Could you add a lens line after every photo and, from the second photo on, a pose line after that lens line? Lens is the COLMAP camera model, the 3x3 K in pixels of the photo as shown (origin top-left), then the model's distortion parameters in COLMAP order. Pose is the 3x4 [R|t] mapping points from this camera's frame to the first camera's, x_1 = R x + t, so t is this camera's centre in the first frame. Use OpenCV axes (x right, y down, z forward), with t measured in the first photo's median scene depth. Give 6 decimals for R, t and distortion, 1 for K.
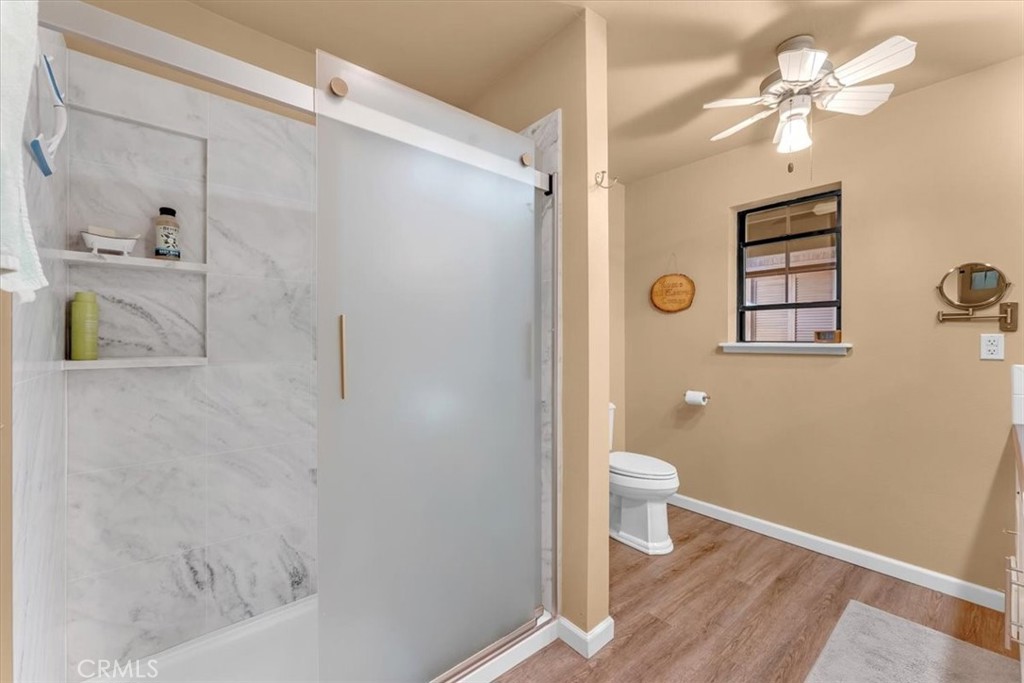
lens RADIAL K [[414.6, 0, 511.5], [0, 414.6, 341.1], [0, 0, 1]] dist [-0.003048, 0.000138]
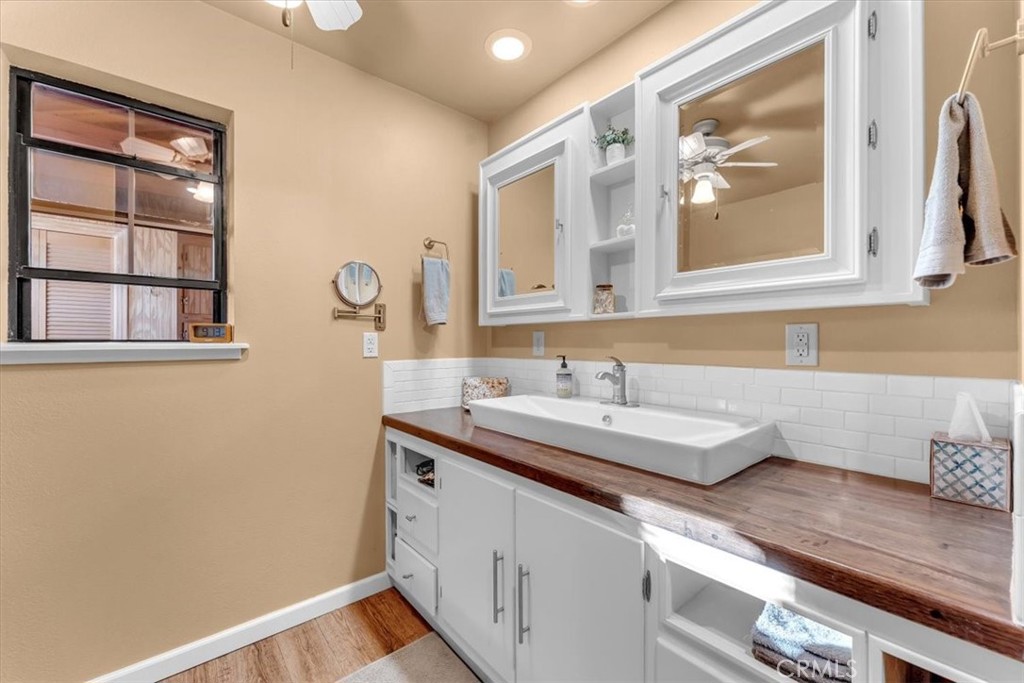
lens RADIAL K [[414.6, 0, 512.5], [0, 414.6, 340.2], [0, 0, 1]] dist [-0.003048, 0.000138]
pose [[0.004568, -0.002413, 0.999987, 0.102453], [0.000959, 0.999997, 0.002409, -0.000188], [-0.999989, 0.000948, 0.004570, 0.562597]]
